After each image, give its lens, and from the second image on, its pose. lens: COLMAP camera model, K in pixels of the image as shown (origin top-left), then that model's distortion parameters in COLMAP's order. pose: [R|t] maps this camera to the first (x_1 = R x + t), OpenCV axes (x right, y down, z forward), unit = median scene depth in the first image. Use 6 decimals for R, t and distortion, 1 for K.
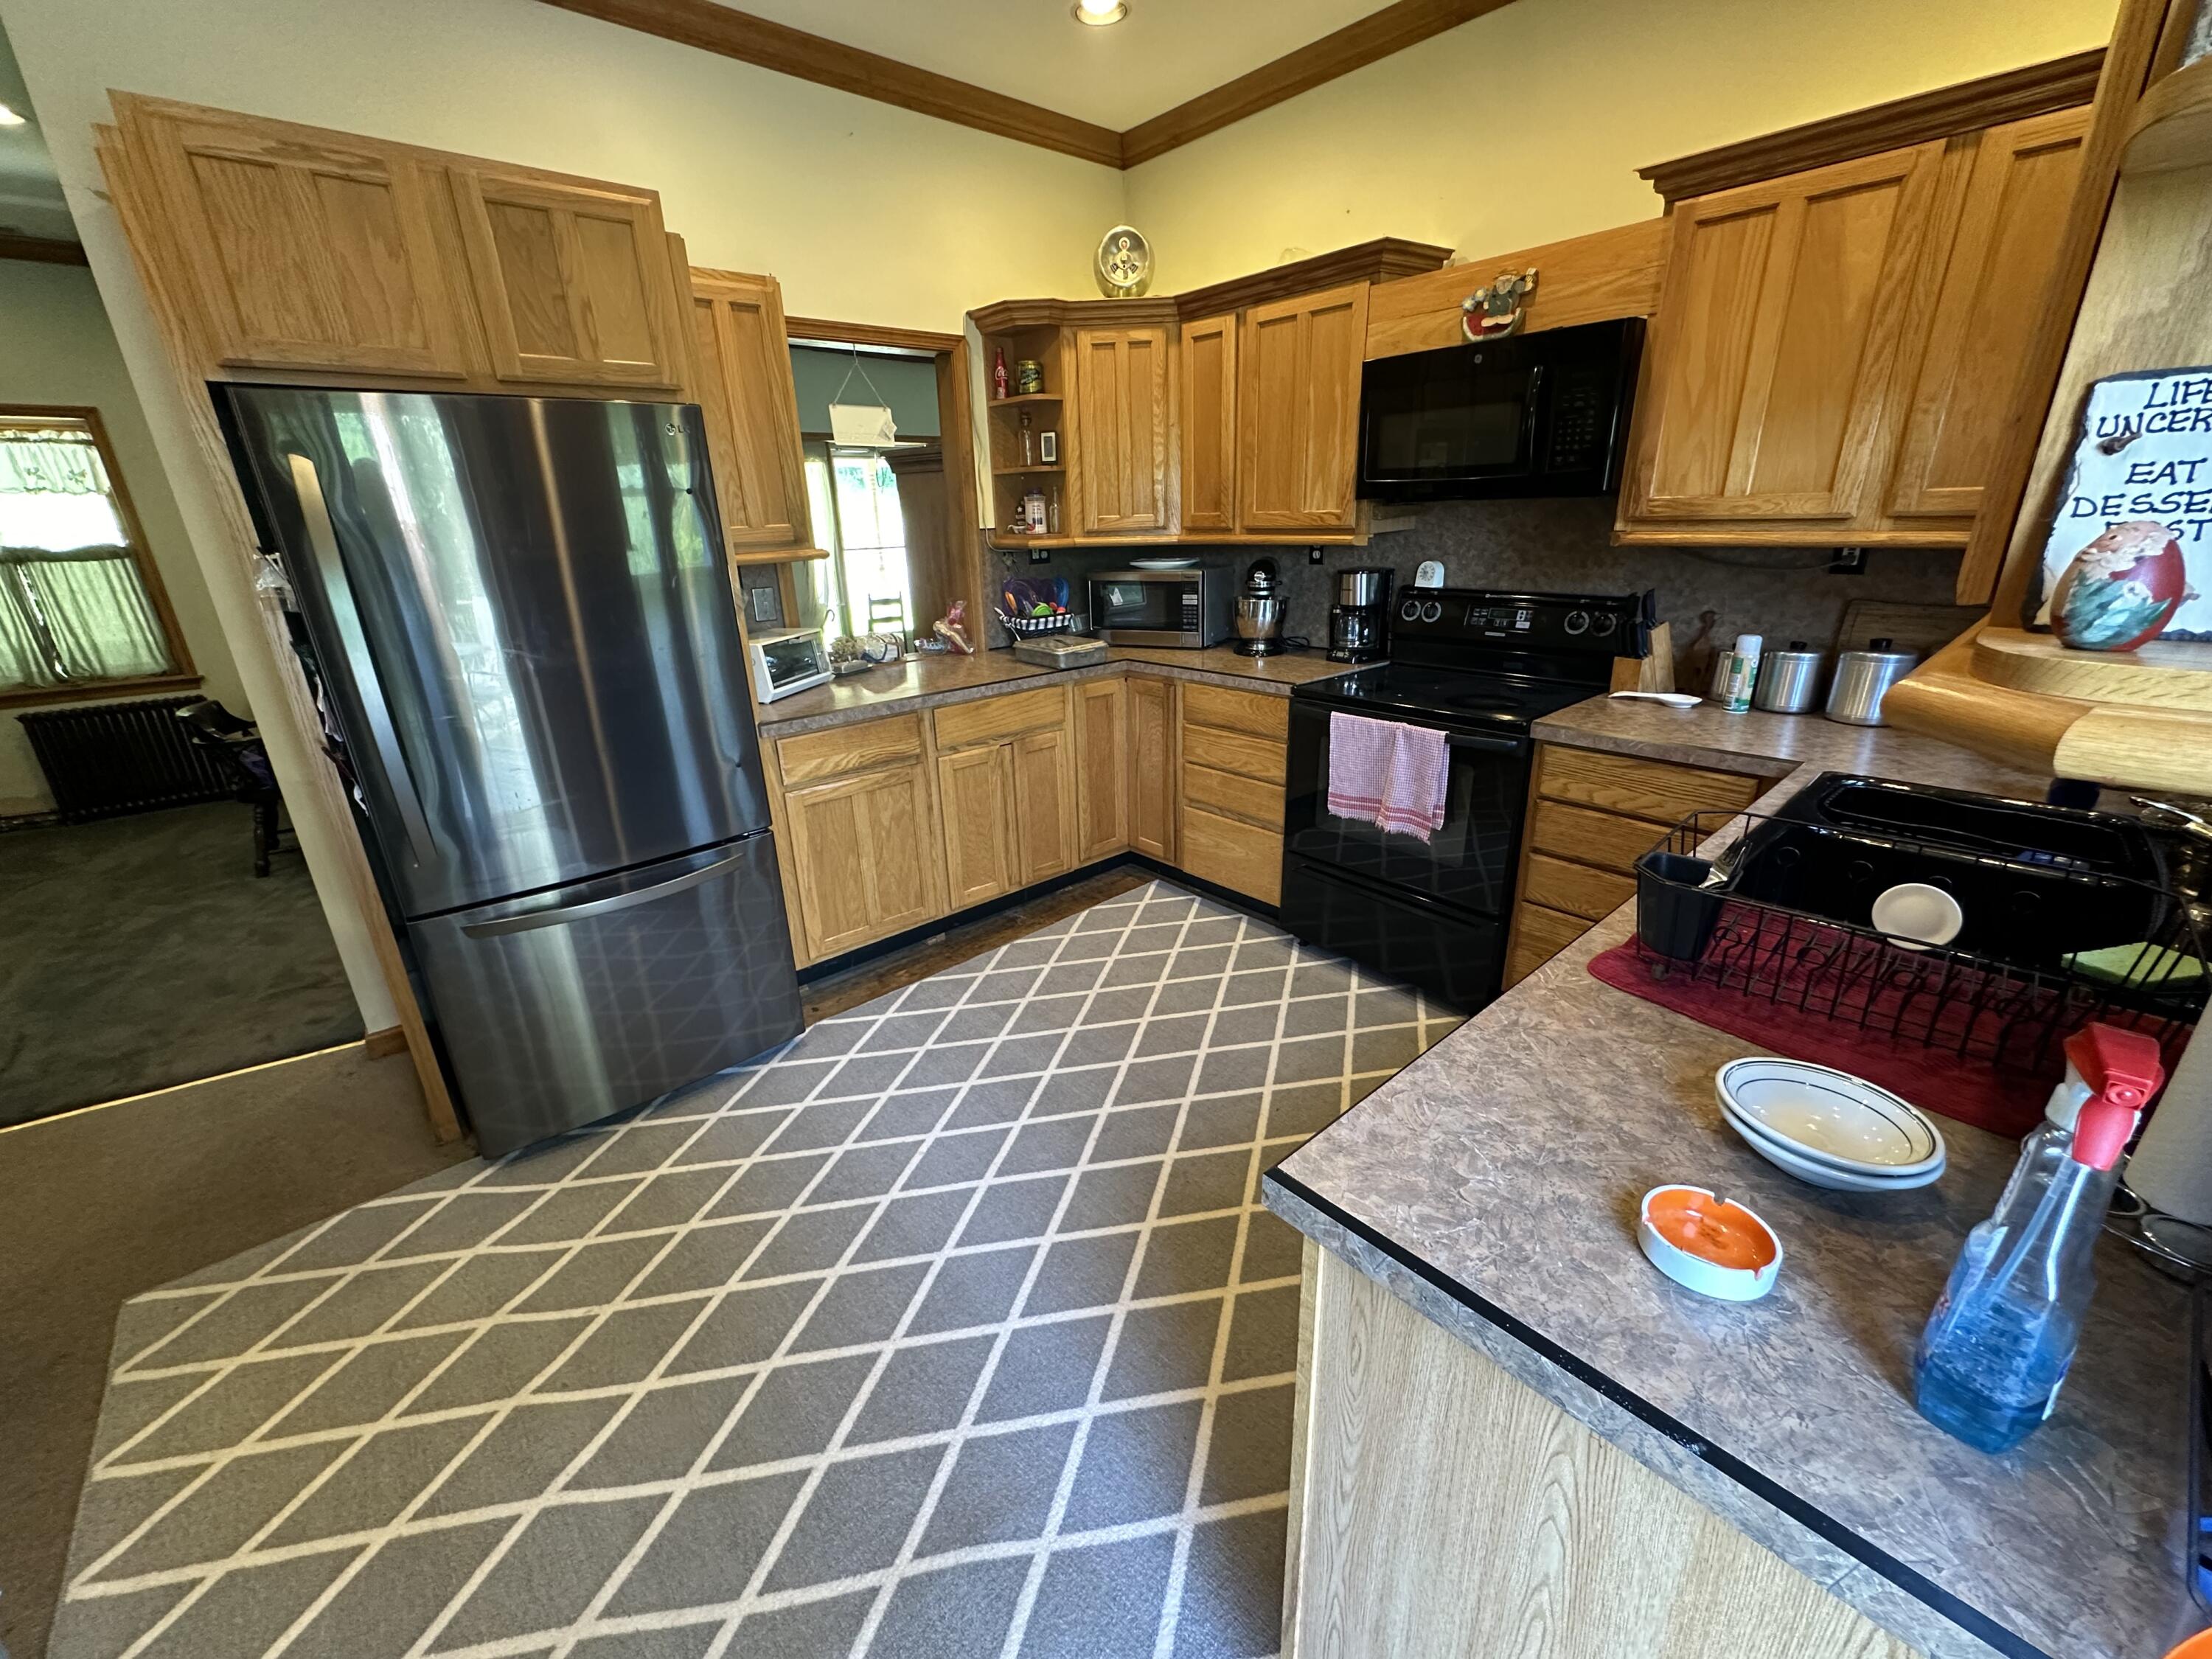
lens RADIAL K [[884.1, 0, 1107.1], [0, 884.1, 828.8], [0, 0, 1]] dist [-0.002498, 0.000032]
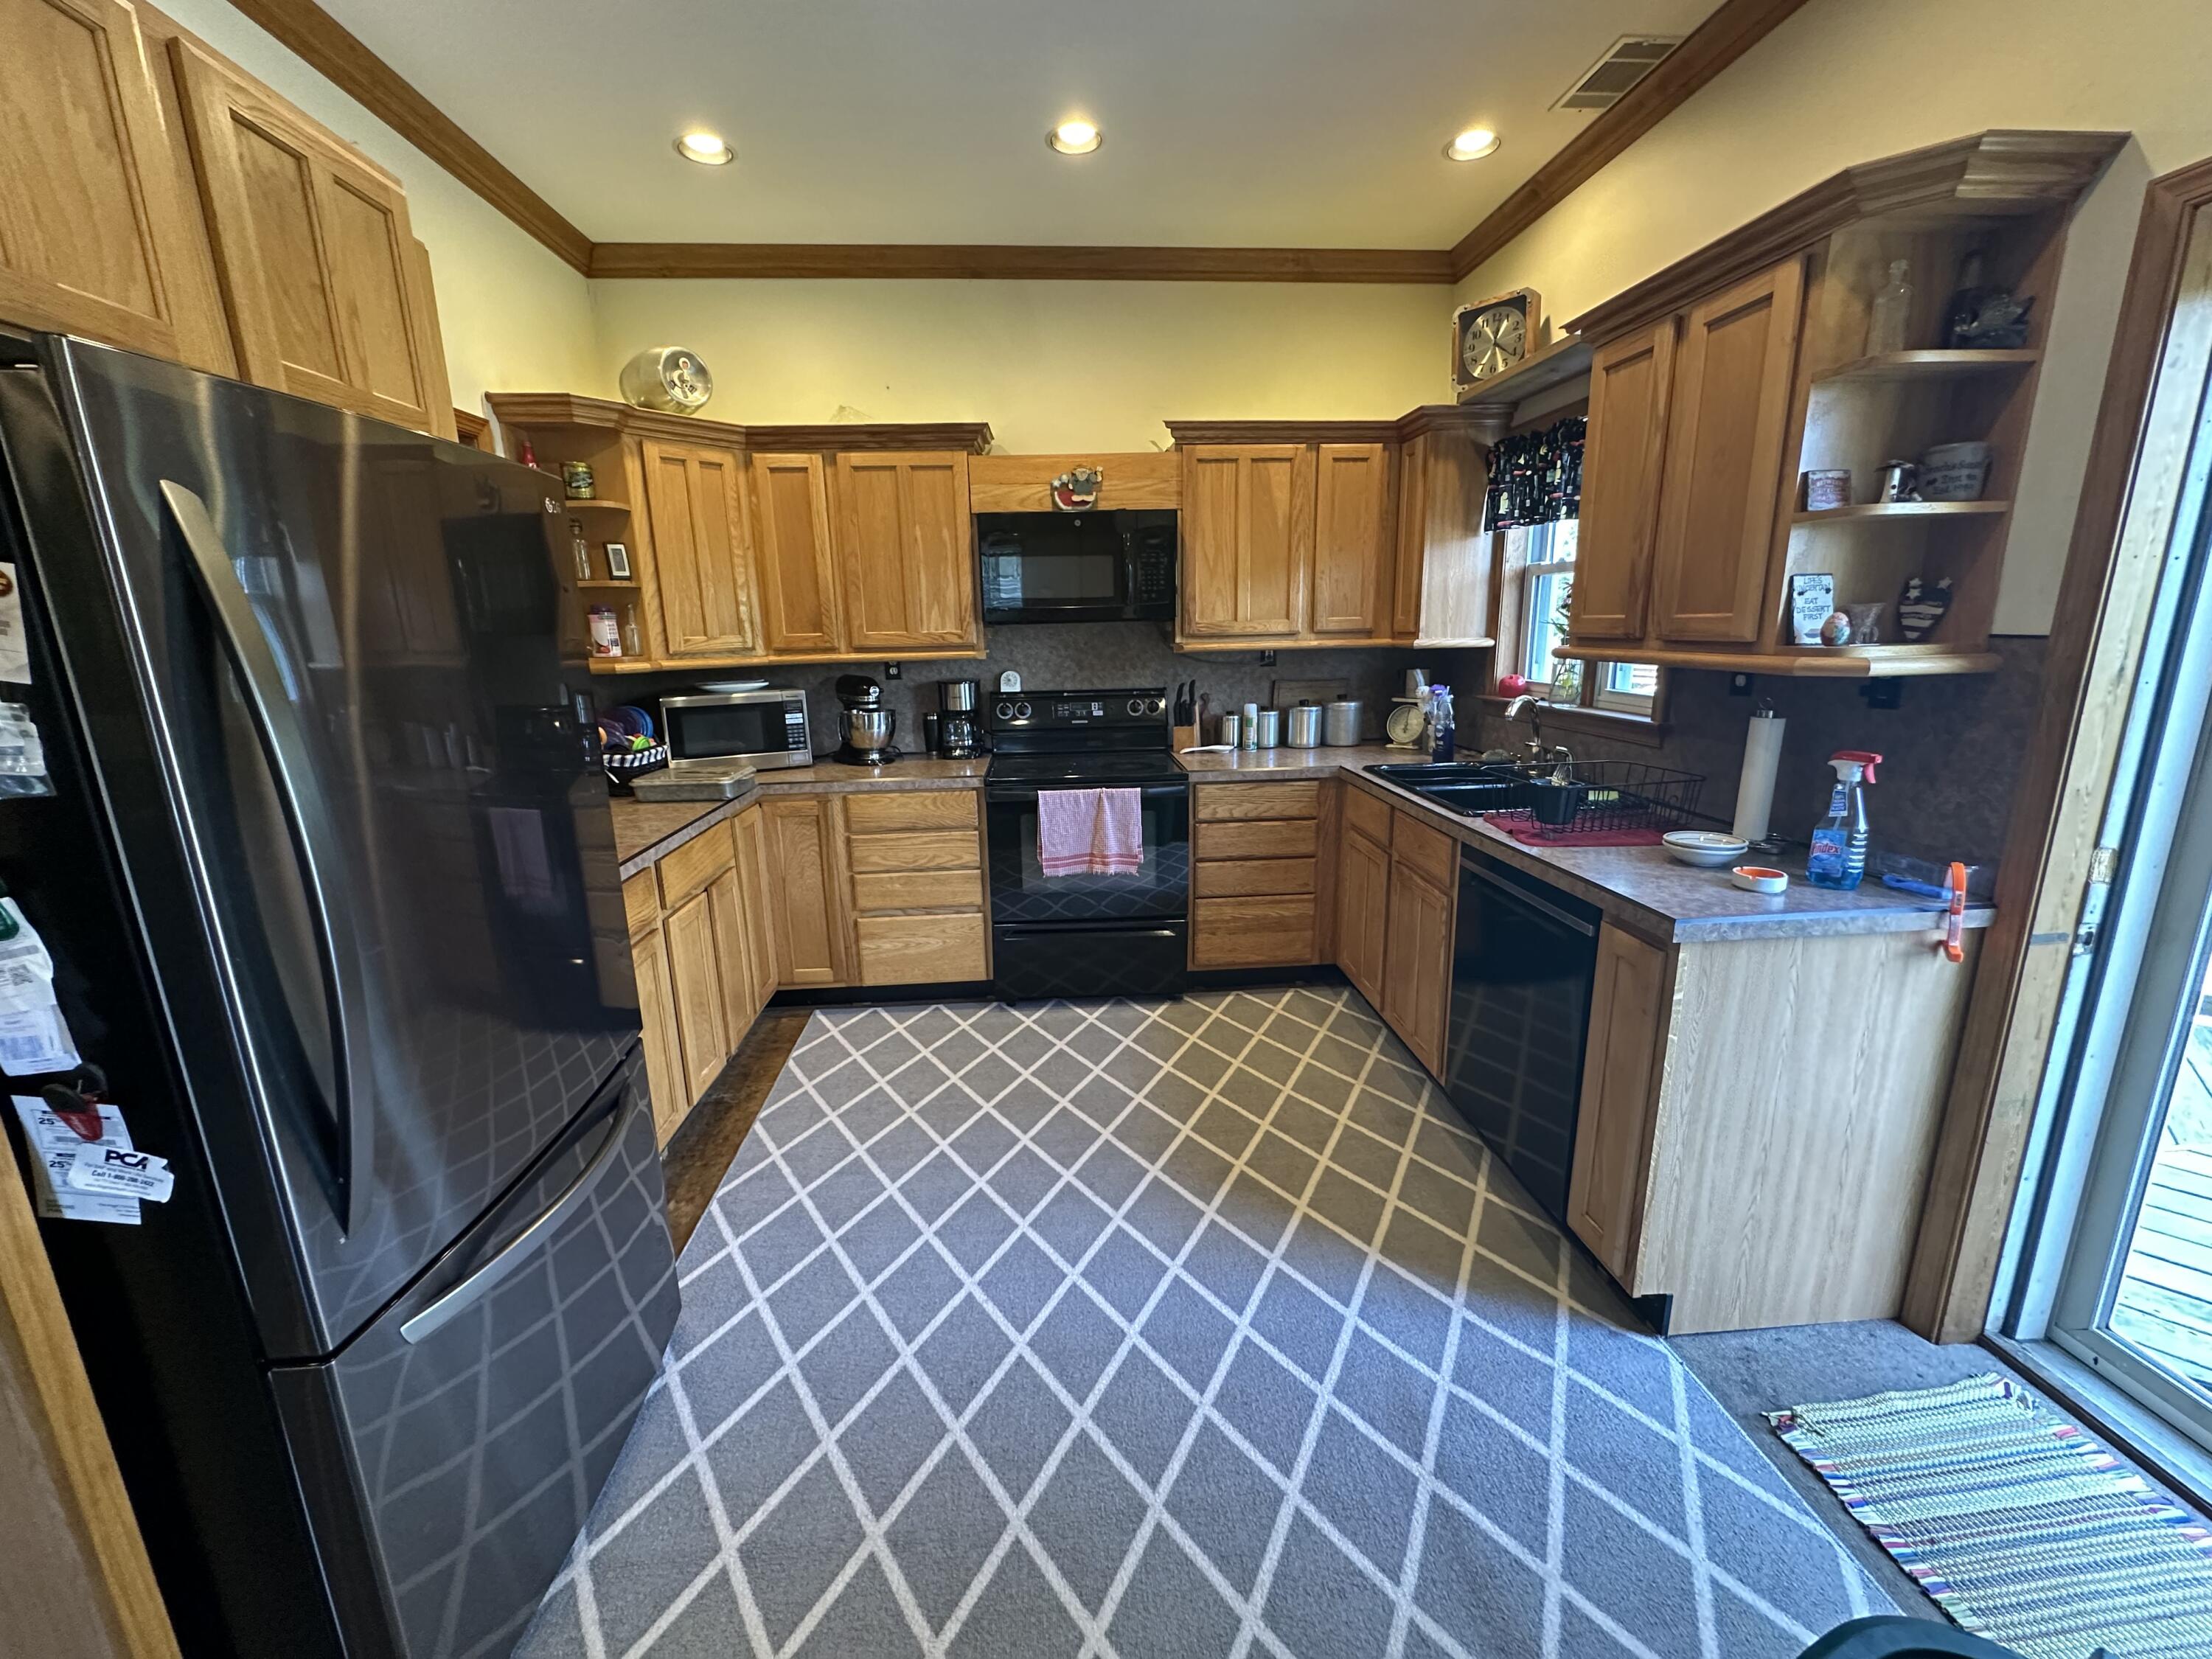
lens RADIAL K [[884.1, 0, 1103.6], [0, 884.1, 830.1], [0, 0, 1]] dist [-0.002498, 0.000032]
pose [[0.604597, -0.165465, 0.779156, -0.556297], [0.274608, 0.961515, -0.008895, -0.041226], [-0.747698, 0.219340, 0.626767, 0.172302]]
